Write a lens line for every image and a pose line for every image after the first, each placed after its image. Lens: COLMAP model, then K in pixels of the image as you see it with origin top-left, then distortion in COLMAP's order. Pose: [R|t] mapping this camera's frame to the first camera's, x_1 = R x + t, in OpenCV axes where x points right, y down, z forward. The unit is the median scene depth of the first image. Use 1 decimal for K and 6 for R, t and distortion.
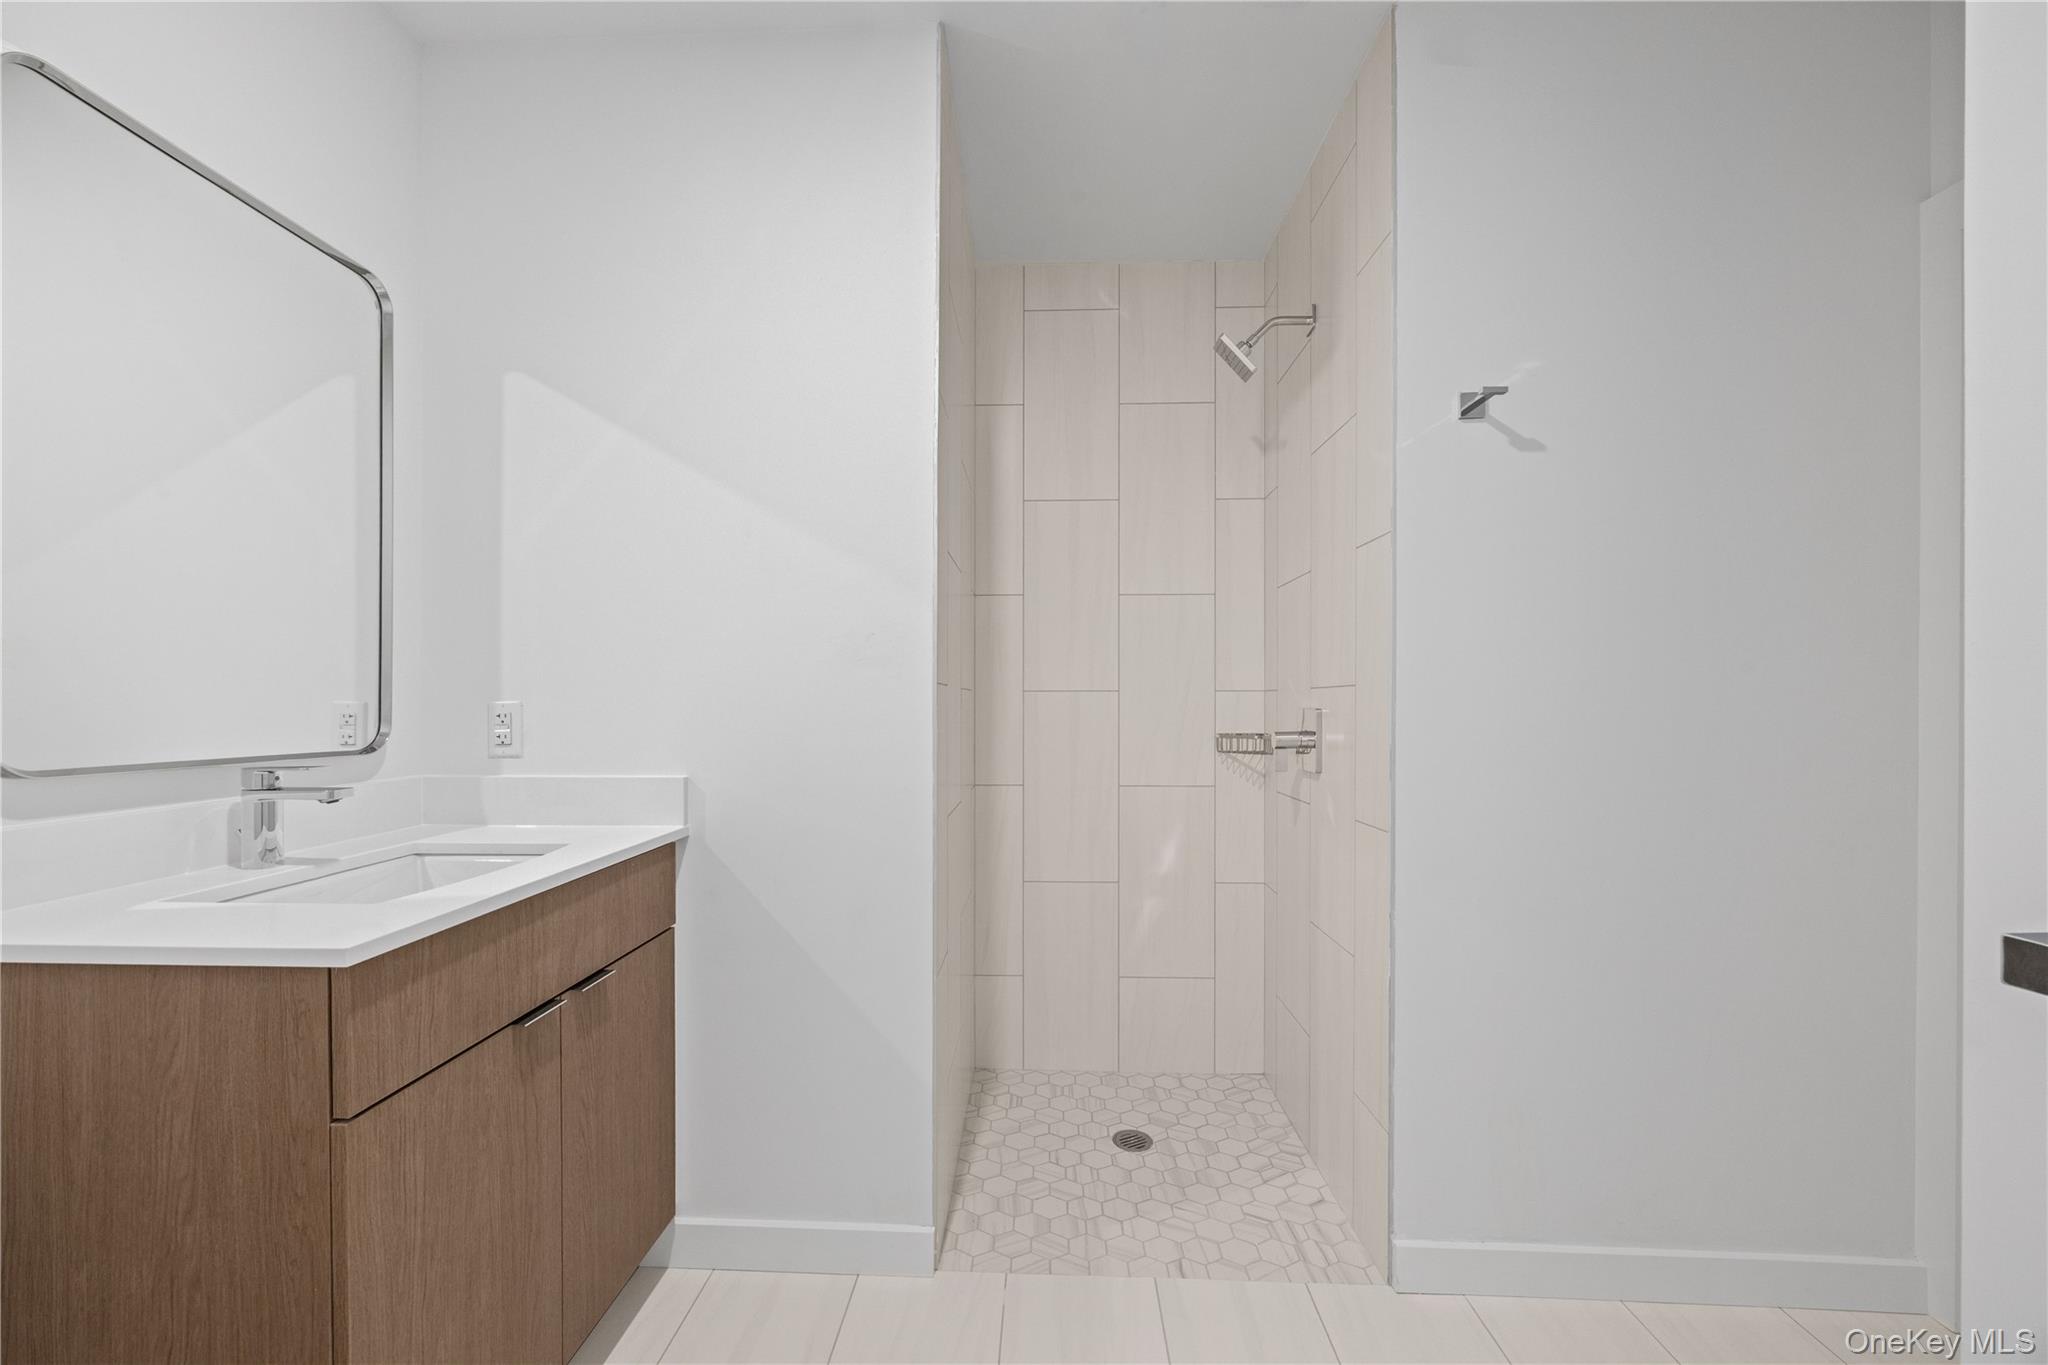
lens RADIAL K [[792.7, 0, 1018.0], [0, 792.7, 697.6], [0, 0, 1]] dist [-0.001002, 0.000137]
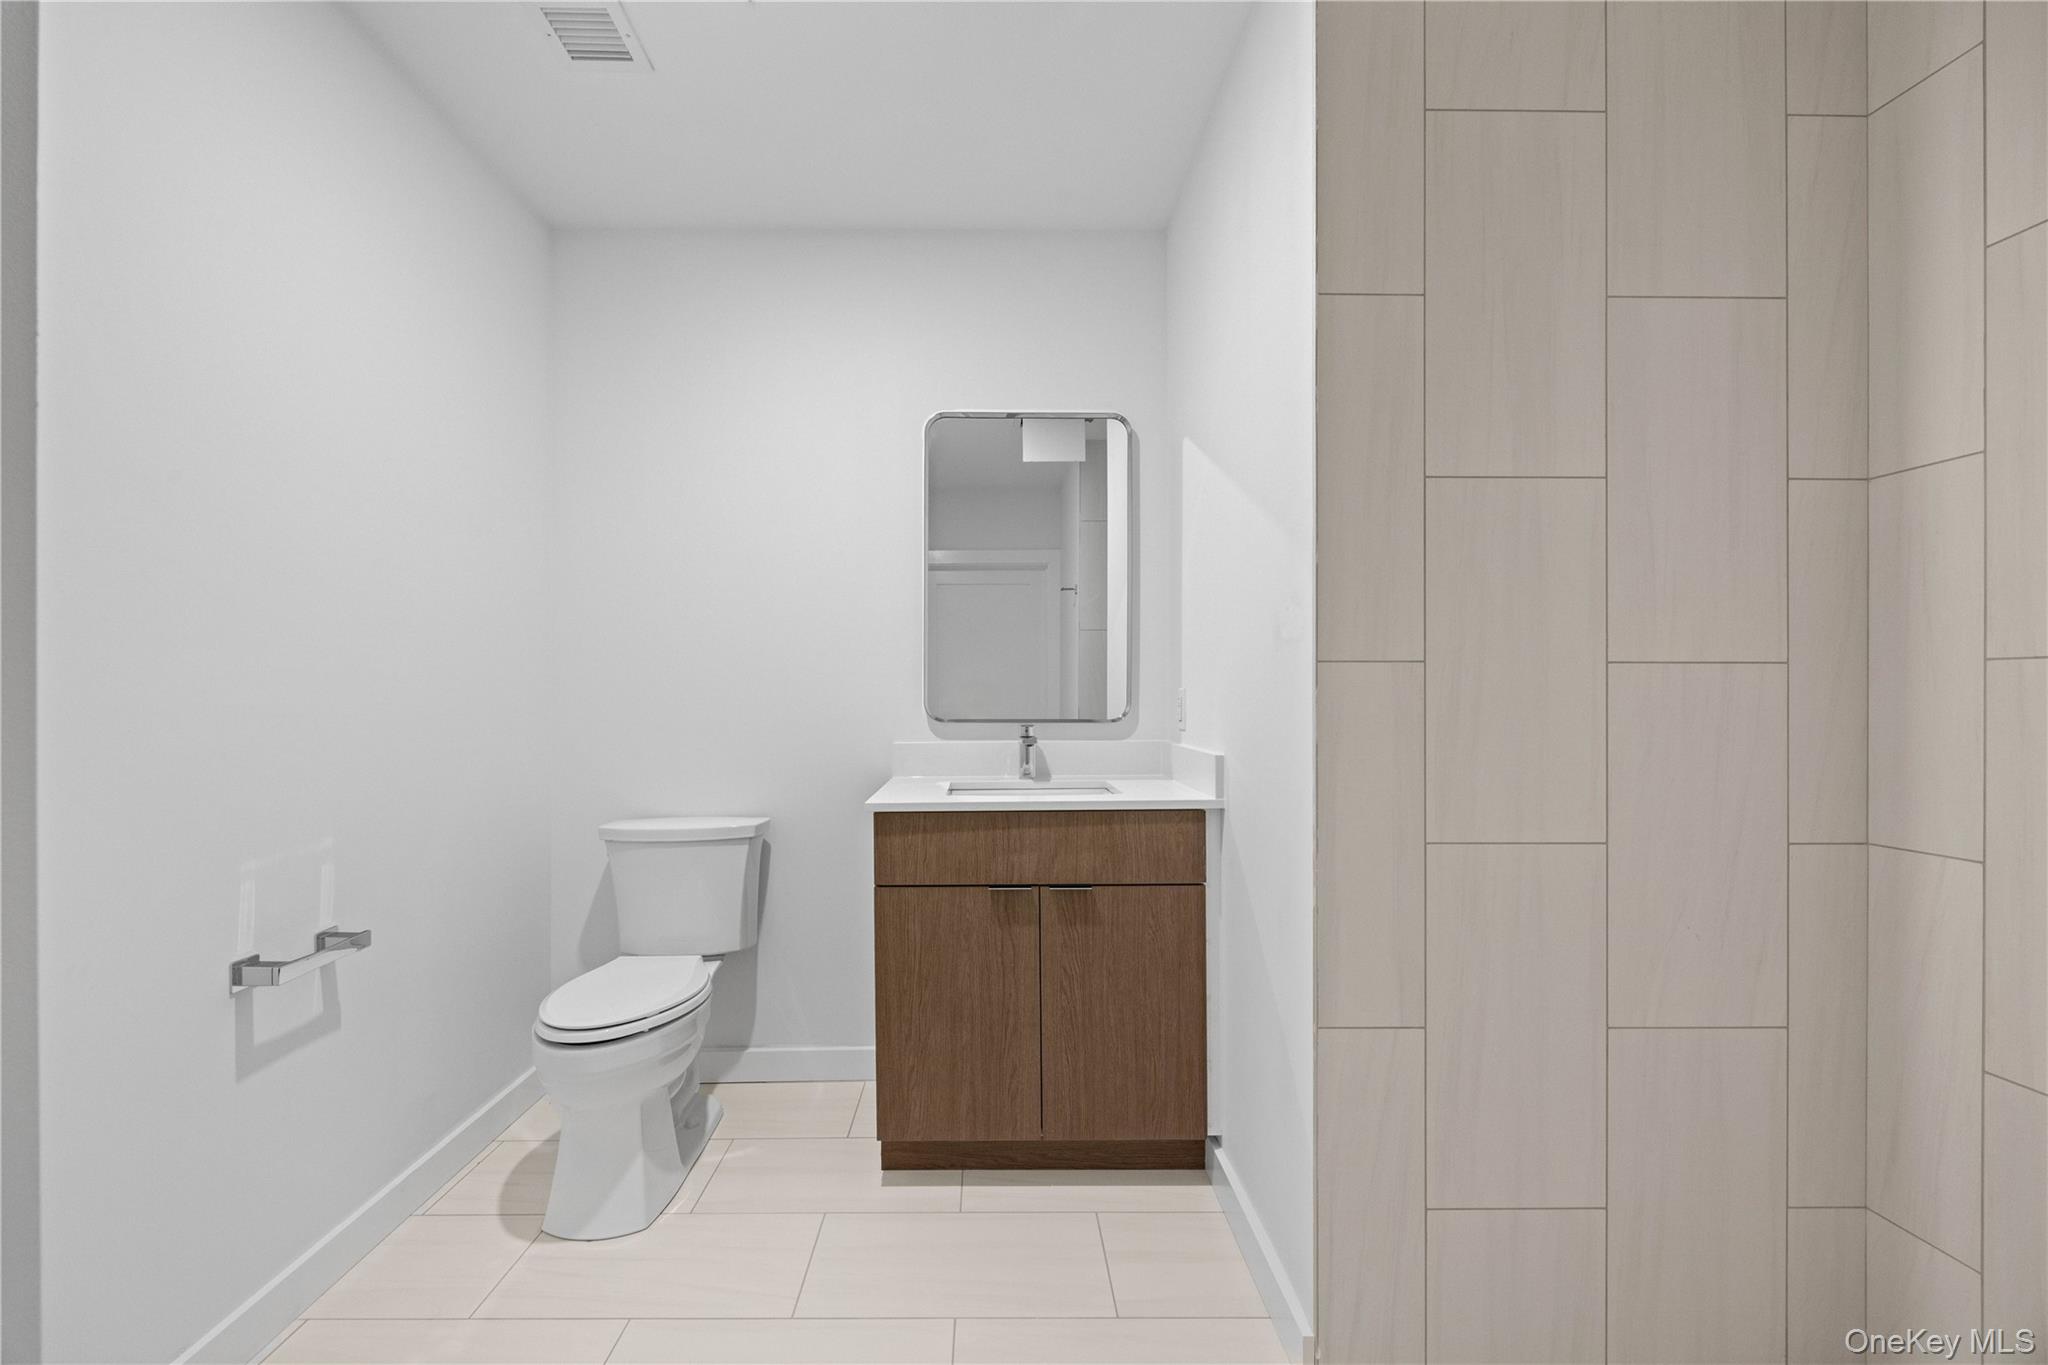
lens RADIAL K [[792.7, 0, 1018.0], [0, 792.7, 697.6], [0, 0, 1]] dist [-0.001002, 0.000137]
pose [[0.070374, 0.004410, -0.997511, 0.911283], [0.006469, 0.999967, 0.004877, 0.015992], [0.997500, -0.006797, 0.070343, 0.870843]]
